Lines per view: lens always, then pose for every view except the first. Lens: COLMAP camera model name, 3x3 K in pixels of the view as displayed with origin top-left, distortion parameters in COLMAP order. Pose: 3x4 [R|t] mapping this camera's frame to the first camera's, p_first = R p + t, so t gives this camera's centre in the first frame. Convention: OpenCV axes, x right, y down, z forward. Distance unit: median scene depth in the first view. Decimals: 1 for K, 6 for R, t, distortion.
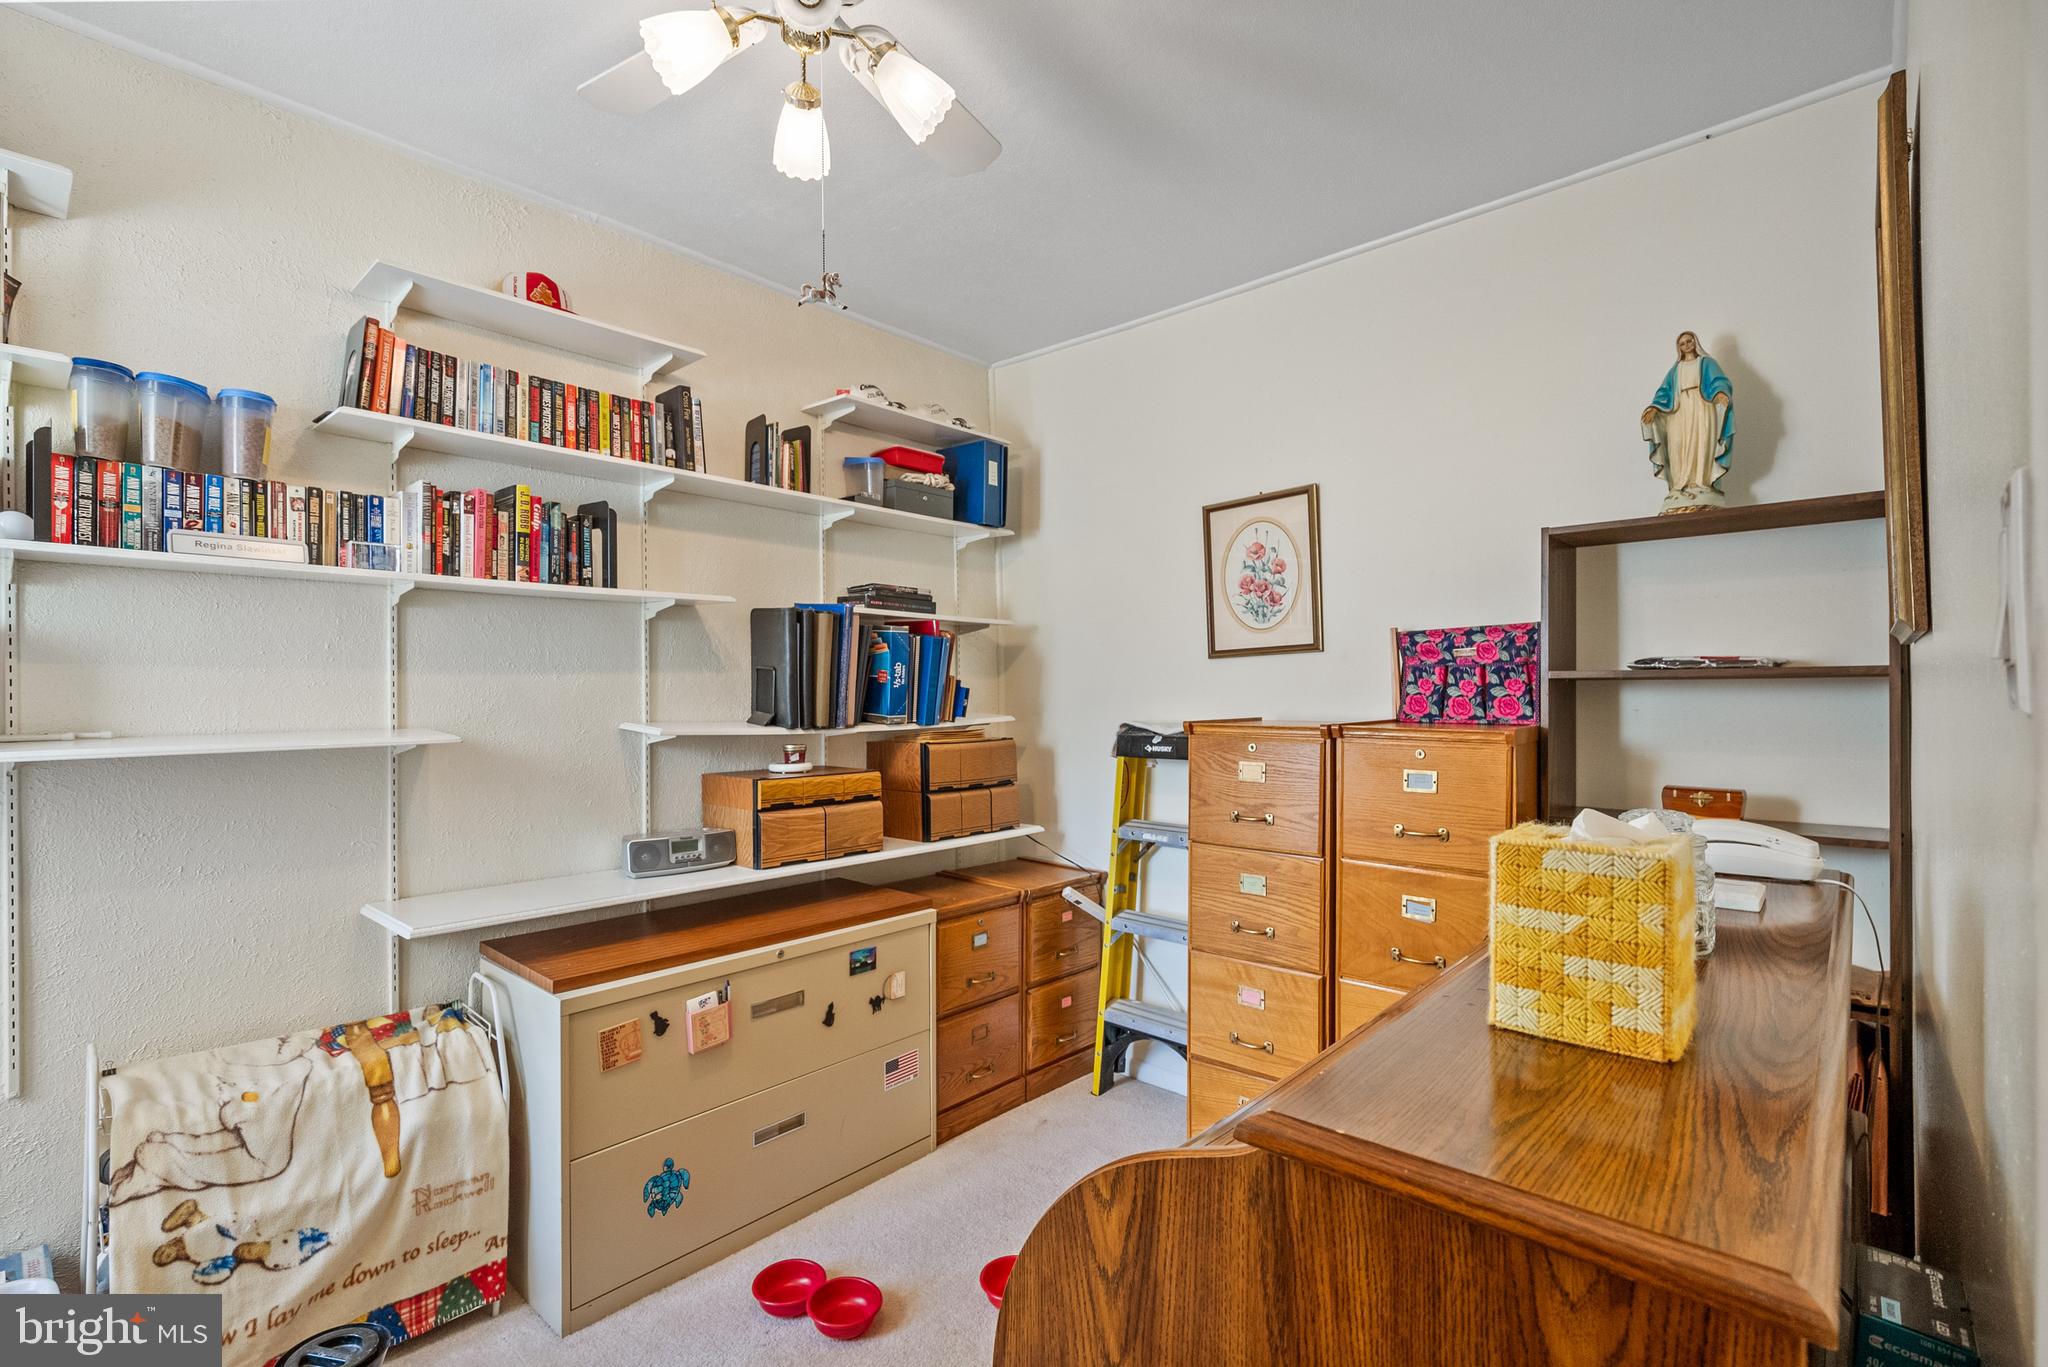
lens RADIAL K [[943.6, 0, 1024.2], [0, 943.6, 676.0], [0, 0, 1]] dist [-0.000489, 0.001531]
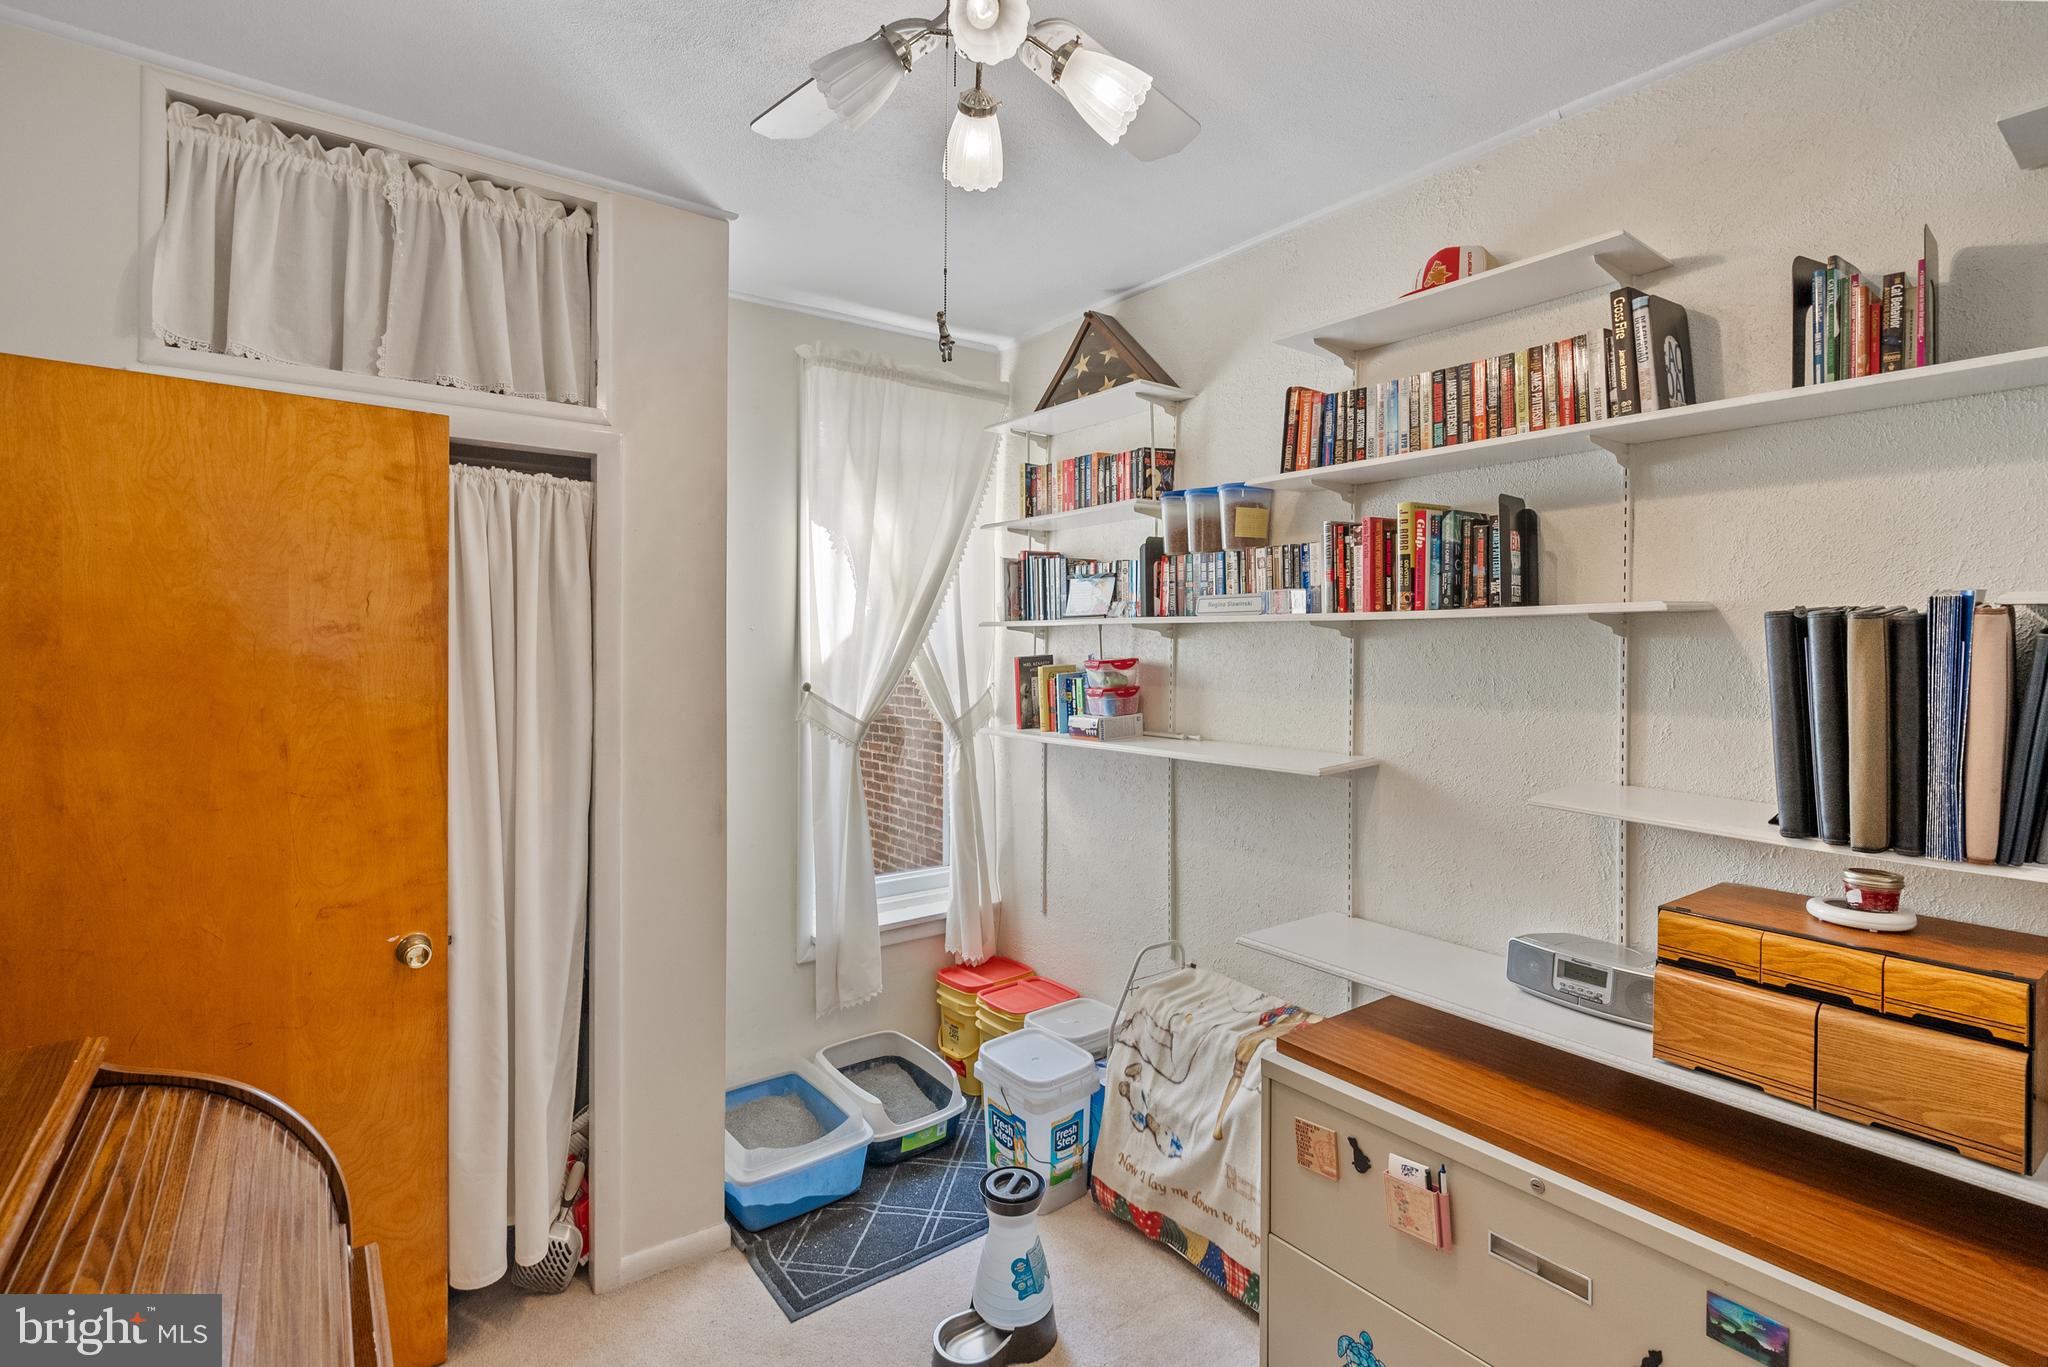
lens RADIAL K [[943.6, 0, 1037.2], [0, 943.6, 656.6], [0, 0, 1]] dist [-0.000489, 0.001531]
pose [[-0.172951, 0.007596, -0.984901, 0.409290], [0.003893, 0.999968, 0.007028, -0.060003], [0.984923, -0.002619, -0.172975, 0.784731]]
